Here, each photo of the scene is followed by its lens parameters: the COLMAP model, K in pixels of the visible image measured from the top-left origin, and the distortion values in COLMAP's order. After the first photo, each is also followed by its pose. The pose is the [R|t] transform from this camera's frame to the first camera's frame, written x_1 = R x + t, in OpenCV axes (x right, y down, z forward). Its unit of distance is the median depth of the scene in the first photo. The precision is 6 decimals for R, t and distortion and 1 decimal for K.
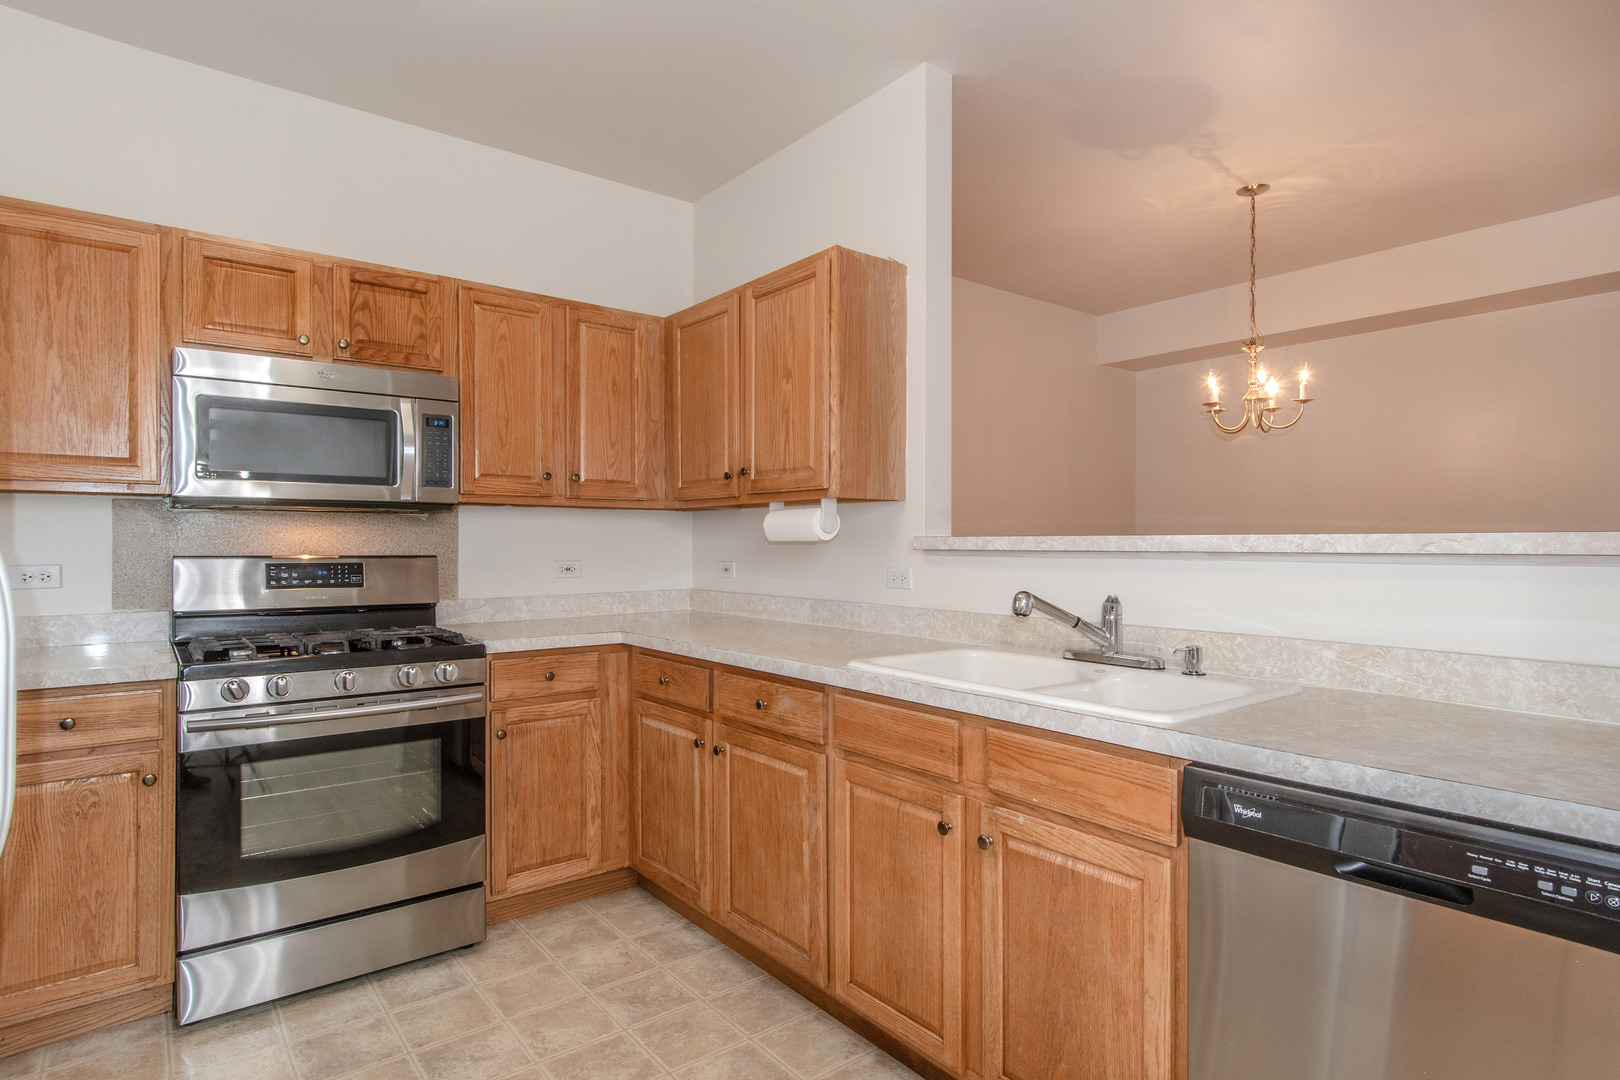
lens RADIAL K [[856.0, 0, 791.3], [0, 856.0, 545.4], [0, 0, 1]] dist [0.003466, -0.000405]
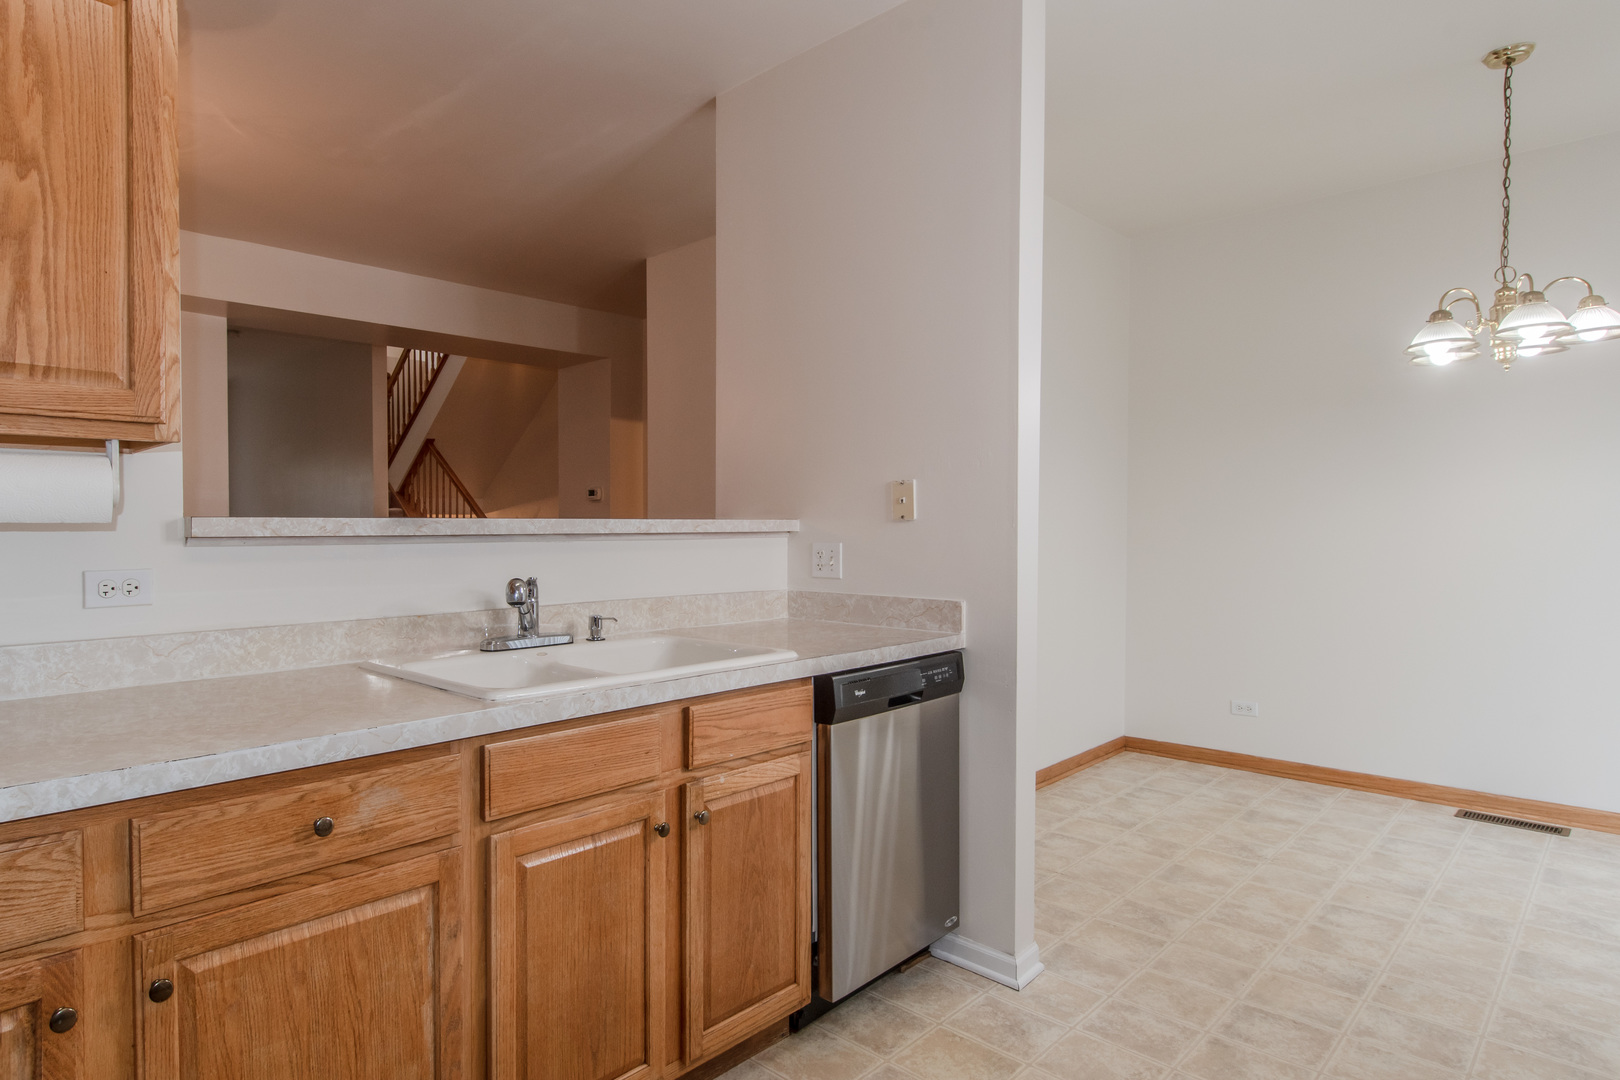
lens RADIAL K [[905.1, 0, 702.1], [0, 905.1, 531.5], [0, 0, 1]] dist [0.003020, 0.000193]
pose [[-0.107822, -0.008201, 0.994136, -0.541593], [0.002324, 0.999961, 0.008501, -0.003514], [-0.994167, 0.003227, -0.107799, 0.710389]]
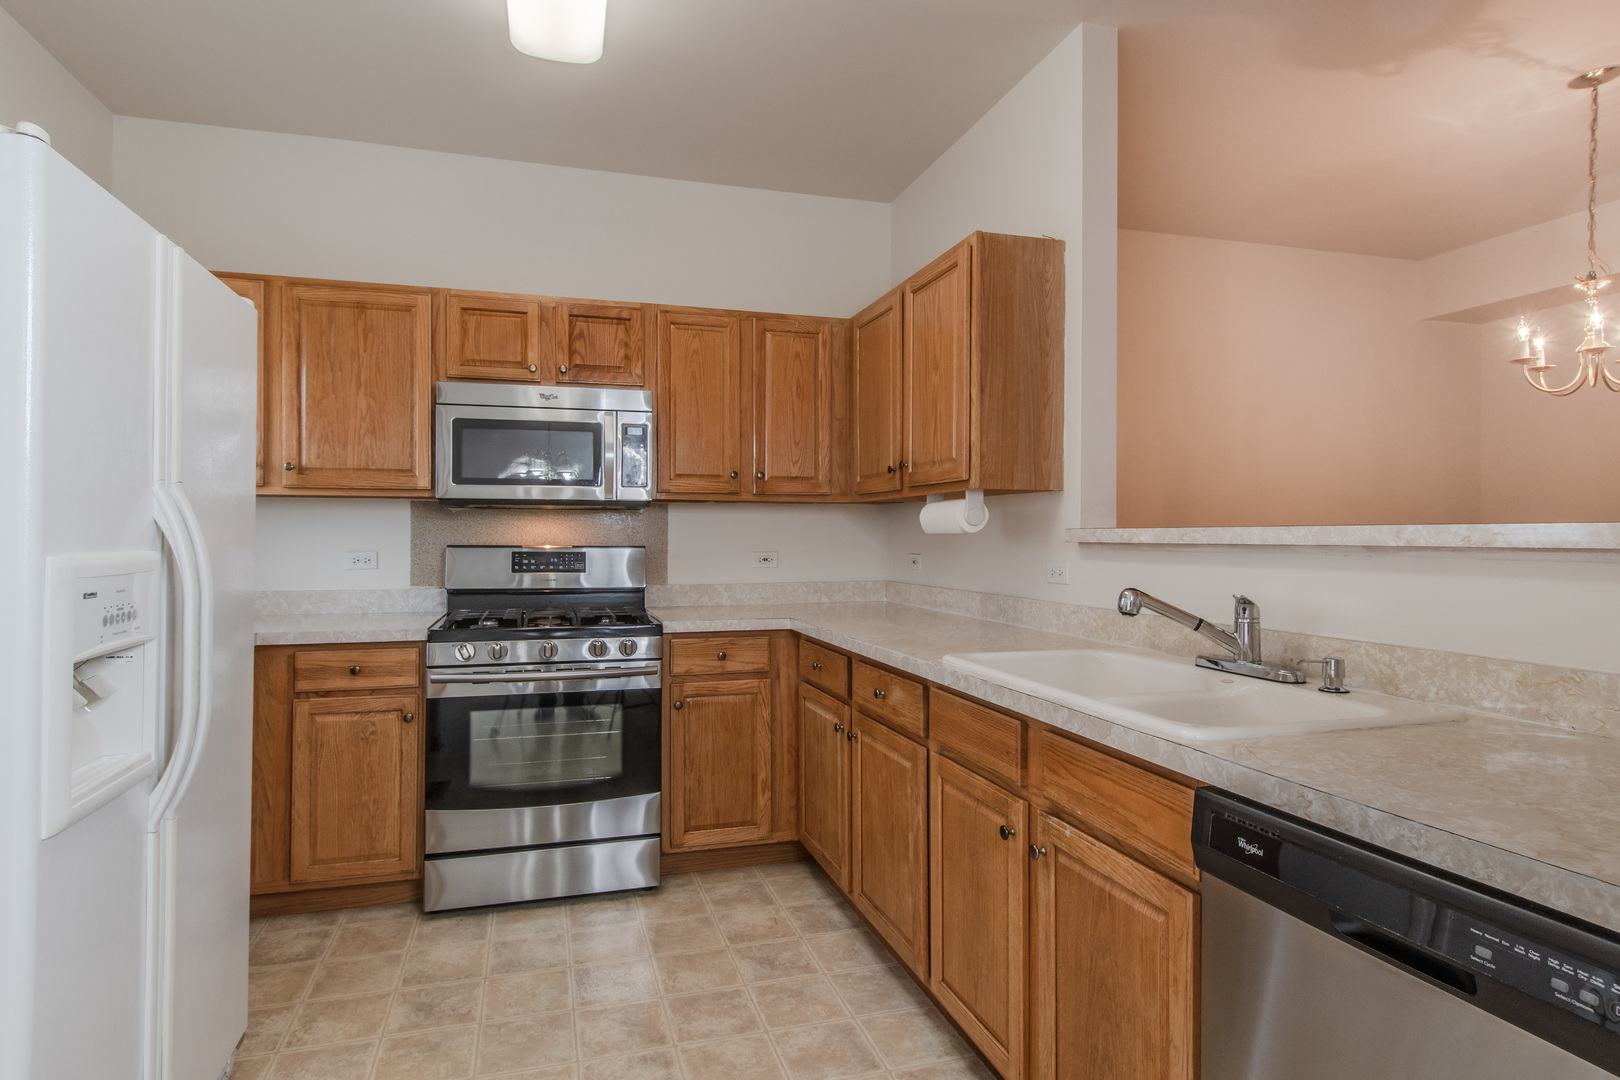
lens RADIAL K [[848.3, 0, 773.4], [0, 848.3, 534.9], [0, 0, 1]] dist [0.009094, -0.001879]
pose [[0.926285, 0.000066, -0.376823, 0.197930], [-0.001725, 0.999990, -0.004064, 0.000929], [0.376819, 0.004415, 0.926276, 0.013577]]
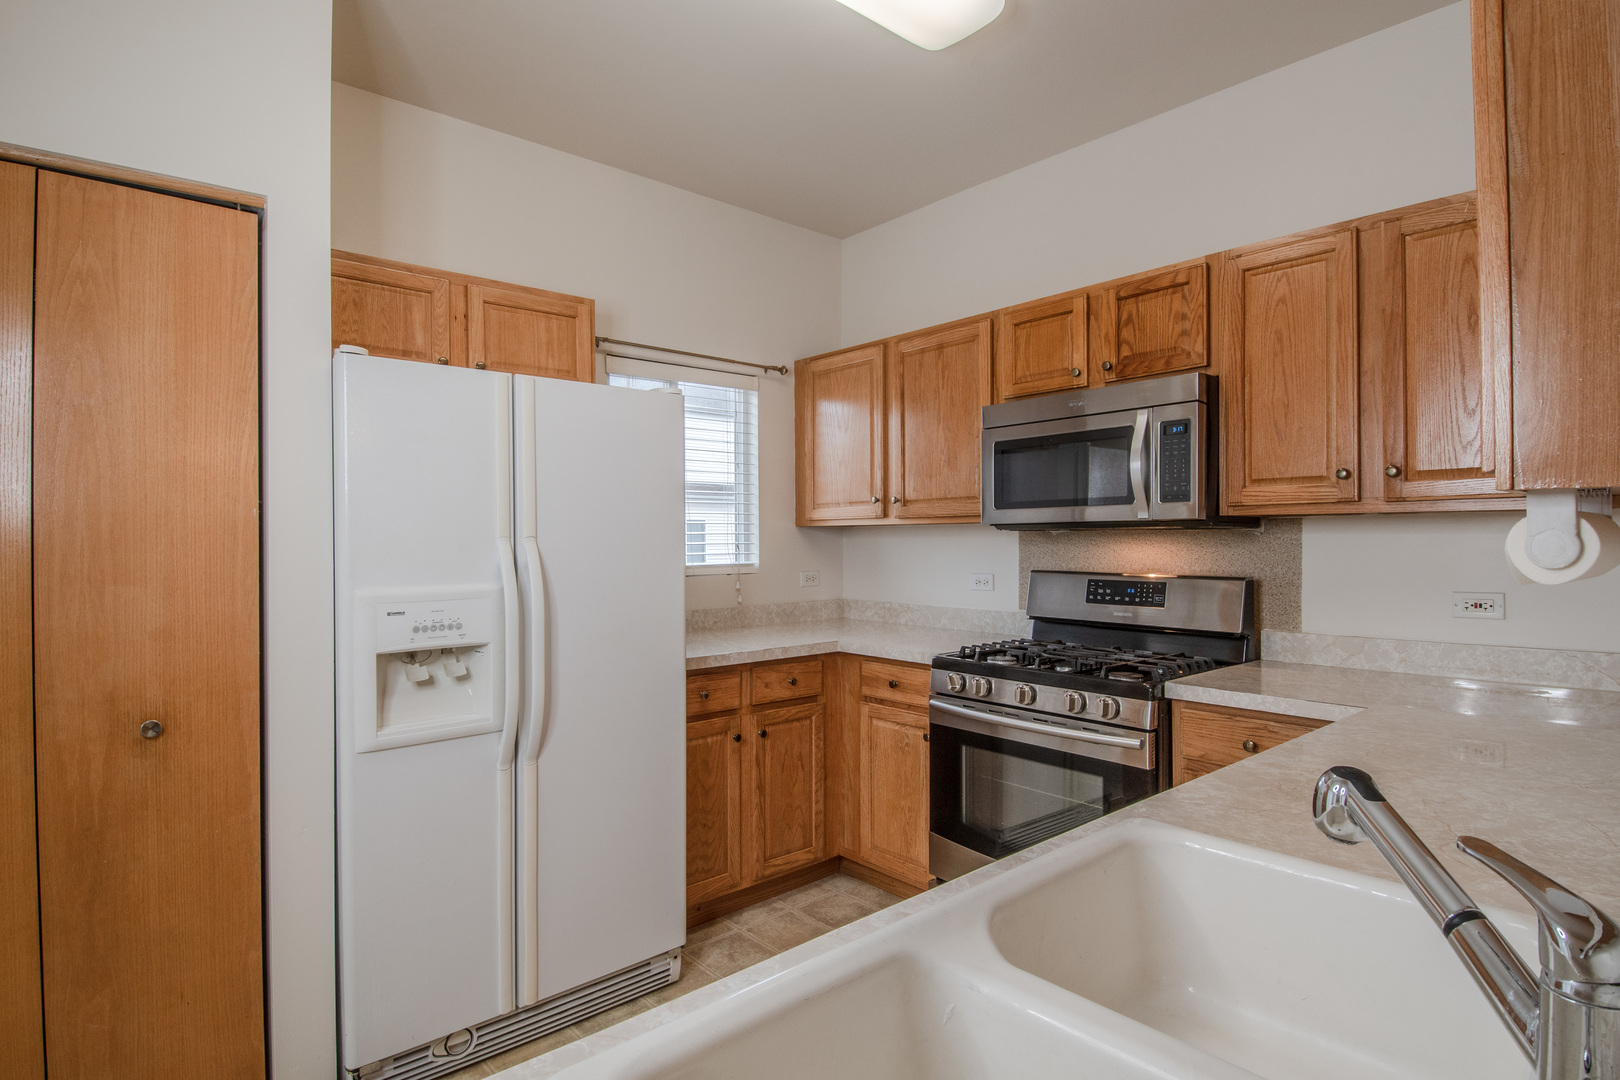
lens RADIAL K [[856.0, 0, 791.3], [0, 856.0, 545.4], [0, 0, 1]] dist [0.003466, -0.000405]
pose [[0.035879, 0.005621, -0.999340, 0.479239], [0.005718, 0.999967, 0.005830, -0.031759], [0.999340, -0.005923, 0.035845, 0.594640]]
